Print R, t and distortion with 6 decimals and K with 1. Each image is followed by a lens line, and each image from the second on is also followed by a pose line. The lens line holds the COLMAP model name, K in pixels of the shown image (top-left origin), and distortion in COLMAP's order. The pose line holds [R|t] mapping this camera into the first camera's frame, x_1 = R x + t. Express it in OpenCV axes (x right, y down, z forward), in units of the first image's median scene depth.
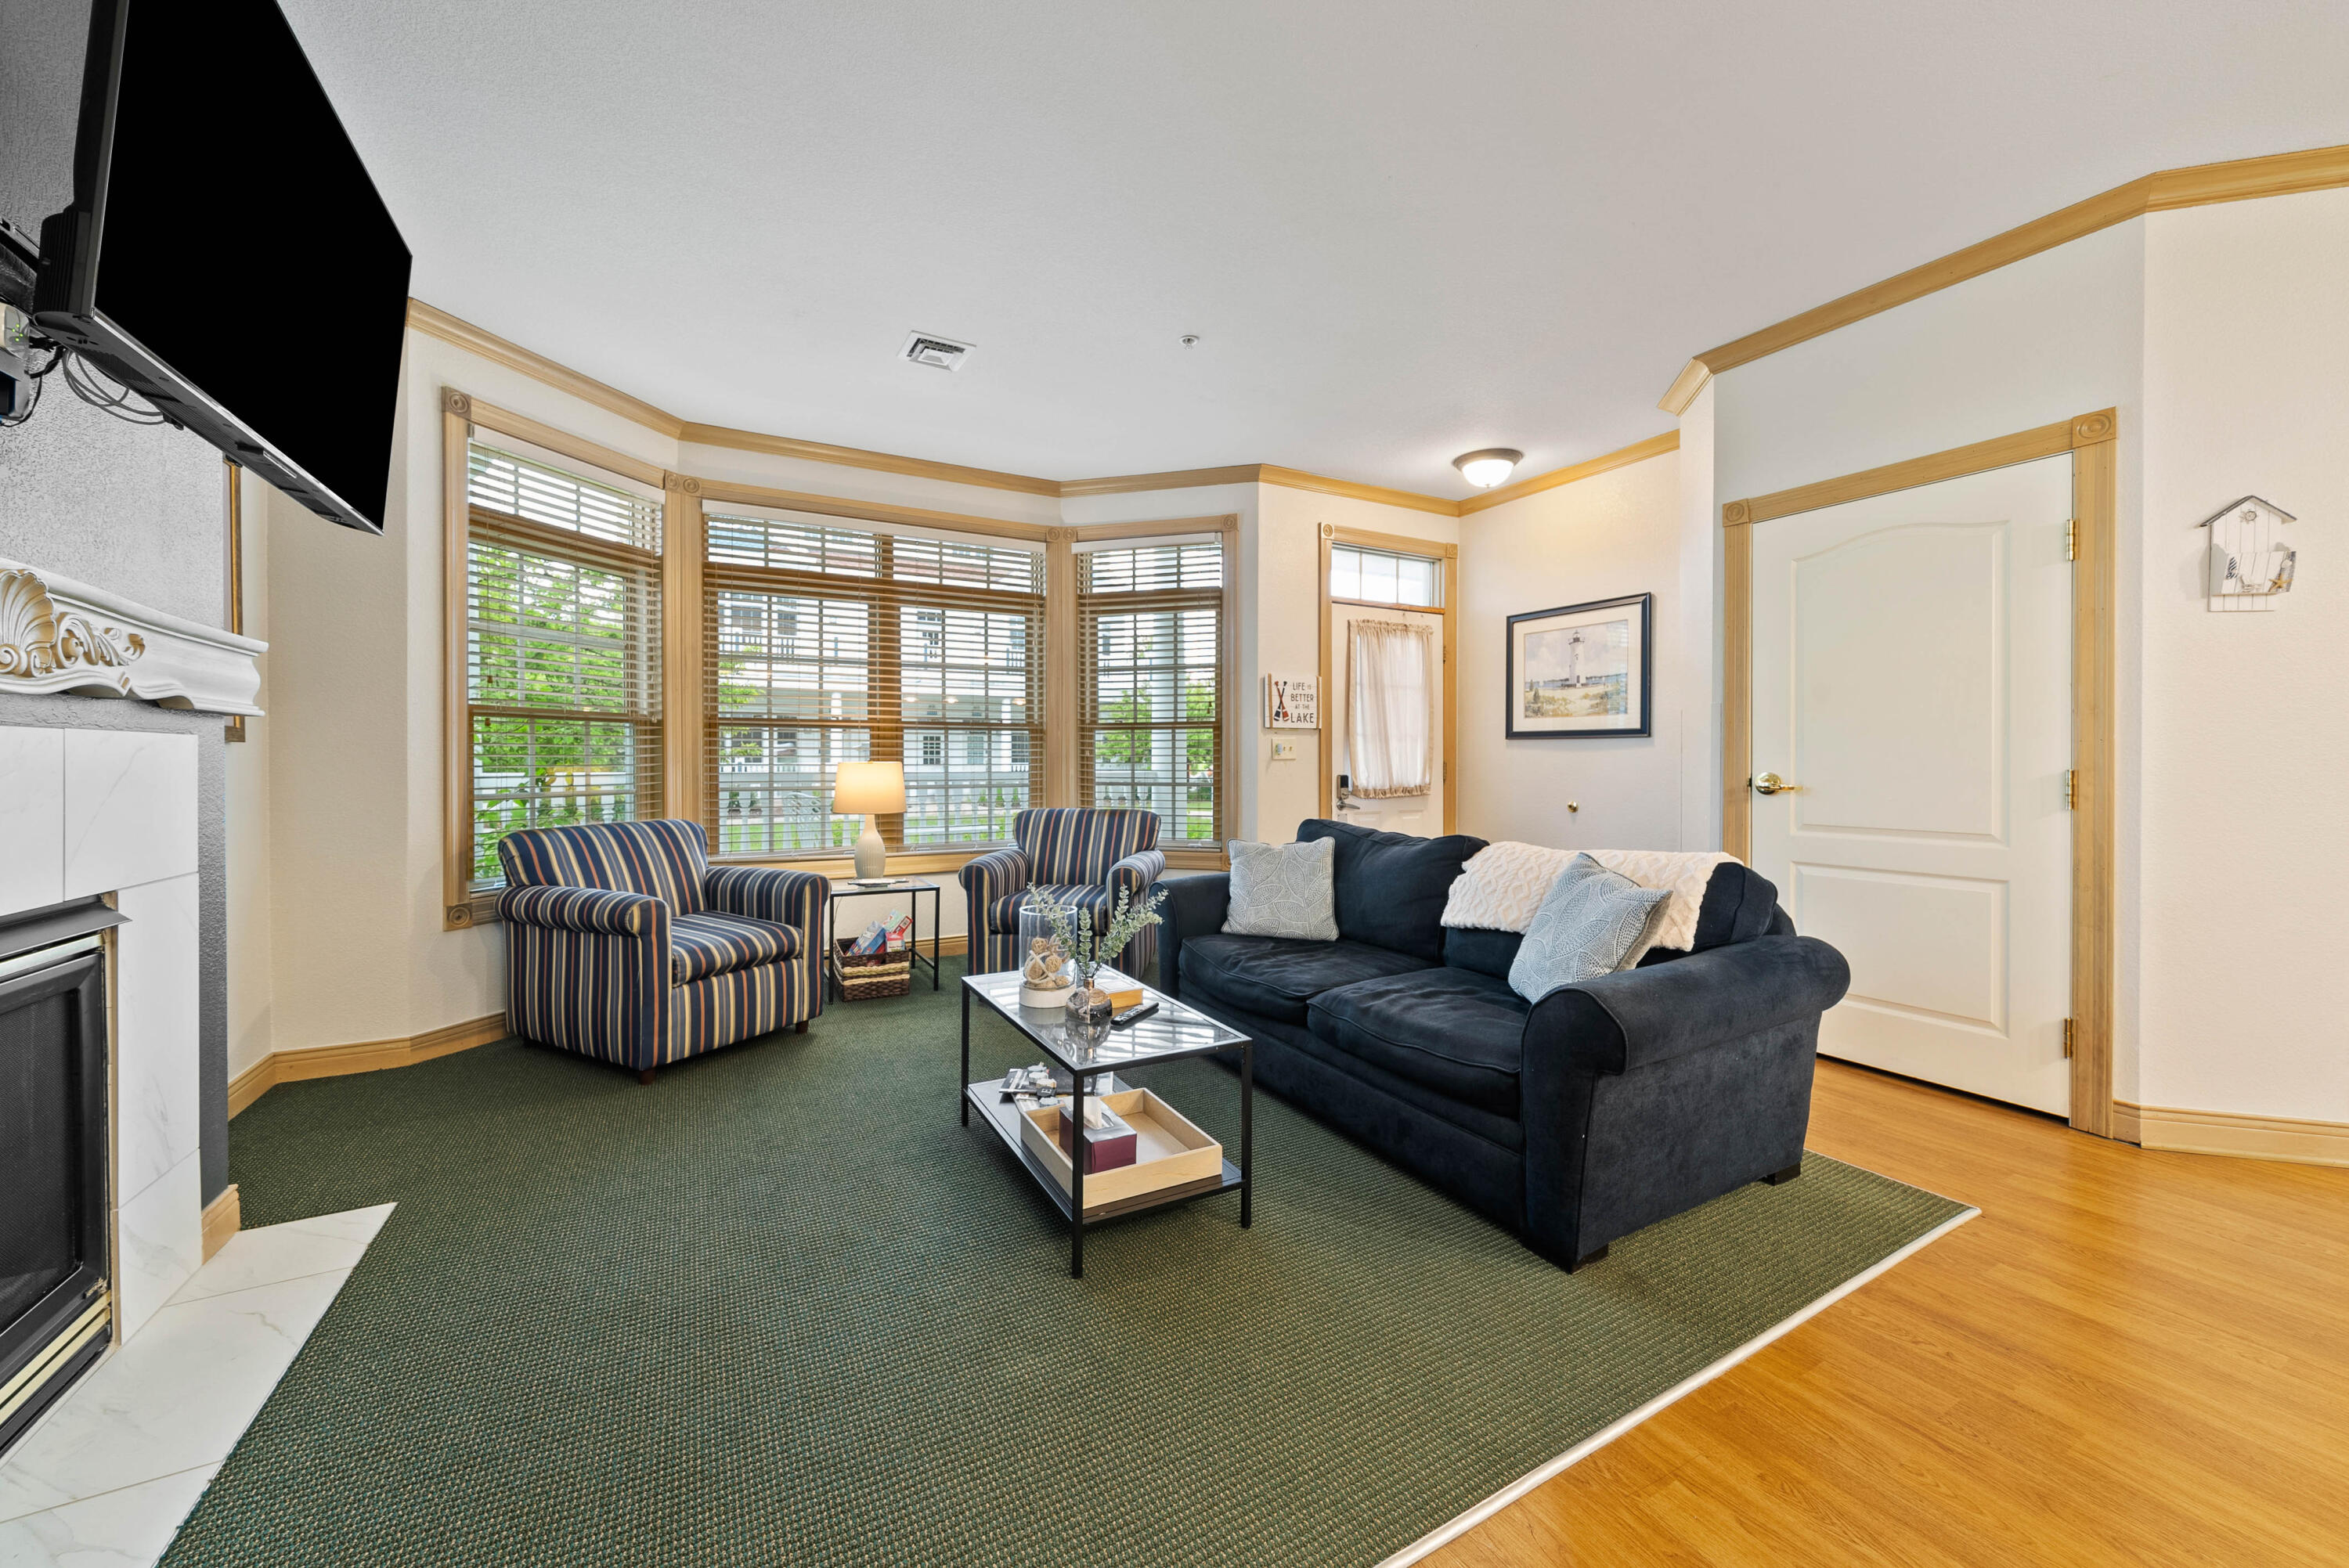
lens RADIAL K [[875.5, 0, 1174.1], [0, 875.5, 765.4], [0, 0, 1]] dist [-0.000999, -0.000341]
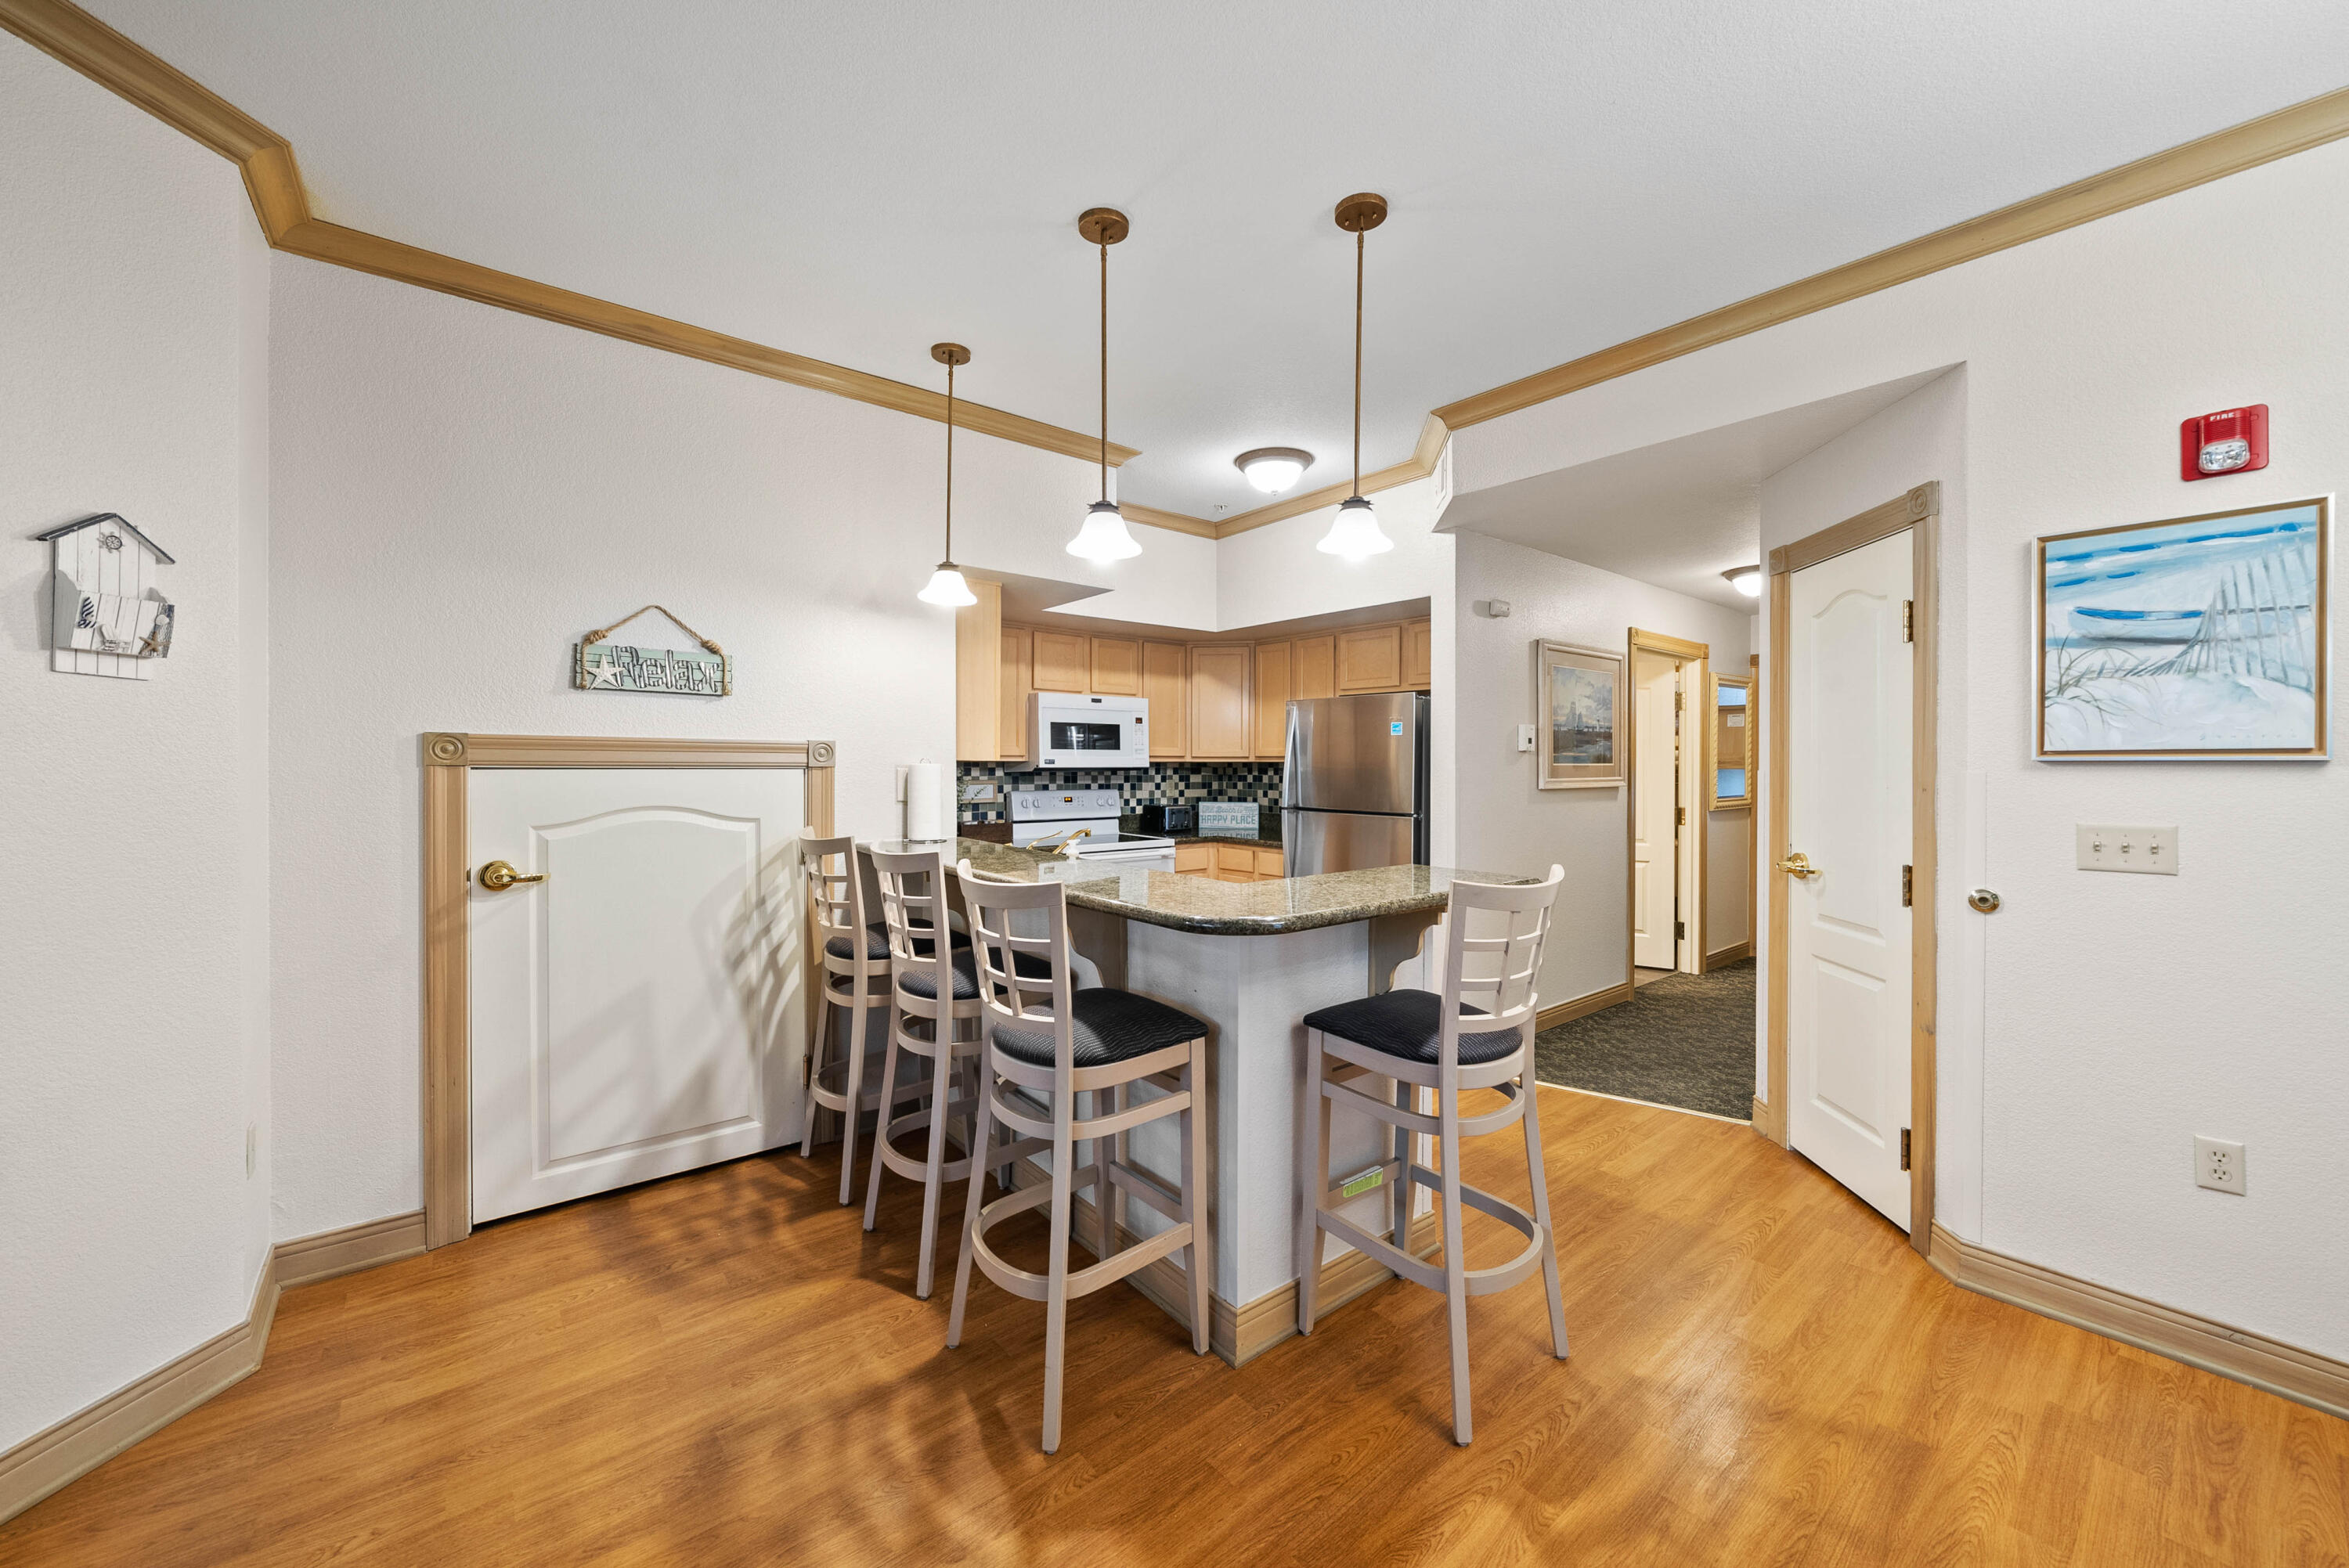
lens RADIAL K [[886.8, 0, 1175.9], [0, 886.8, 769.6], [0, 0, 1]] dist [-0.002001, -0.000164]
pose [[-0.178188, -0.006724, 0.983974, 0.310390], [0.003955, 0.999964, 0.007549, -0.085749], [-0.983989, 0.005237, -0.178155, 0.234555]]
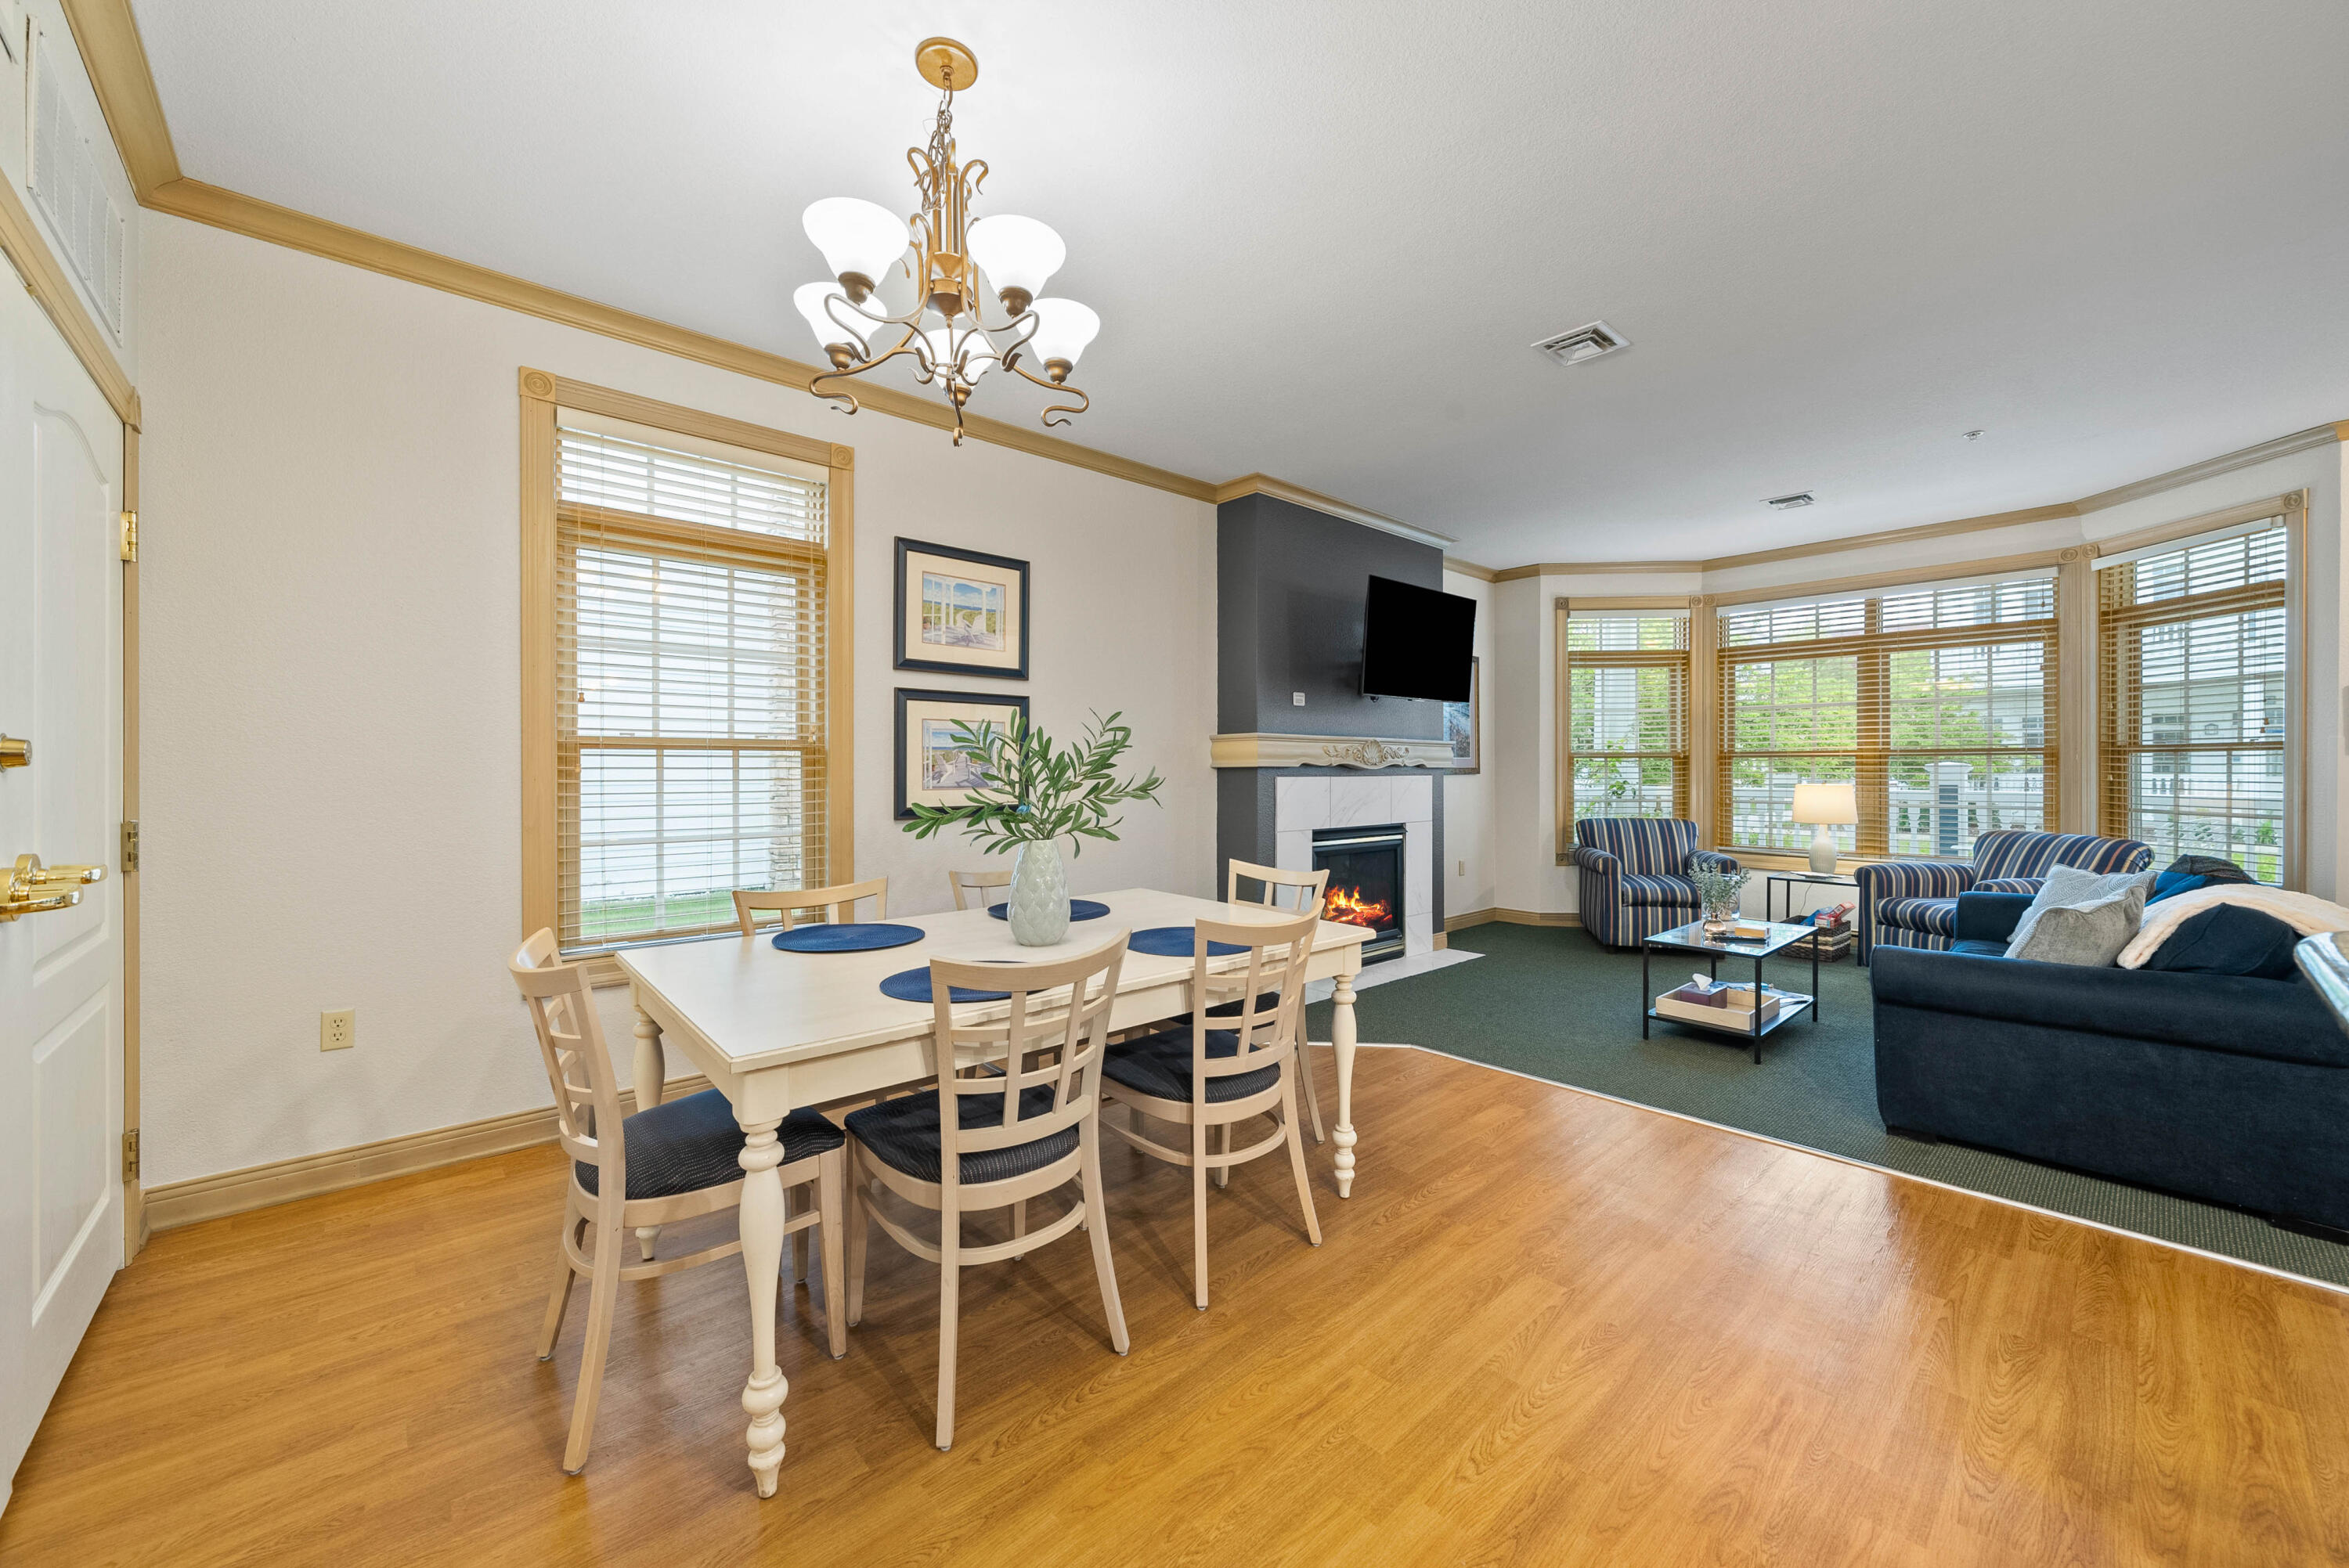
lens RADIAL K [[882.9, 0, 1171.7], [0, 882.9, 774.1], [0, 0, 1]] dist [-0.002556, -0.000357]
pose [[0.221926, 0.006049, -0.975045, 1.062930], [-0.003750, 0.999979, 0.005350, -0.034104], [0.975056, 0.002469, 0.221944, -0.359786]]
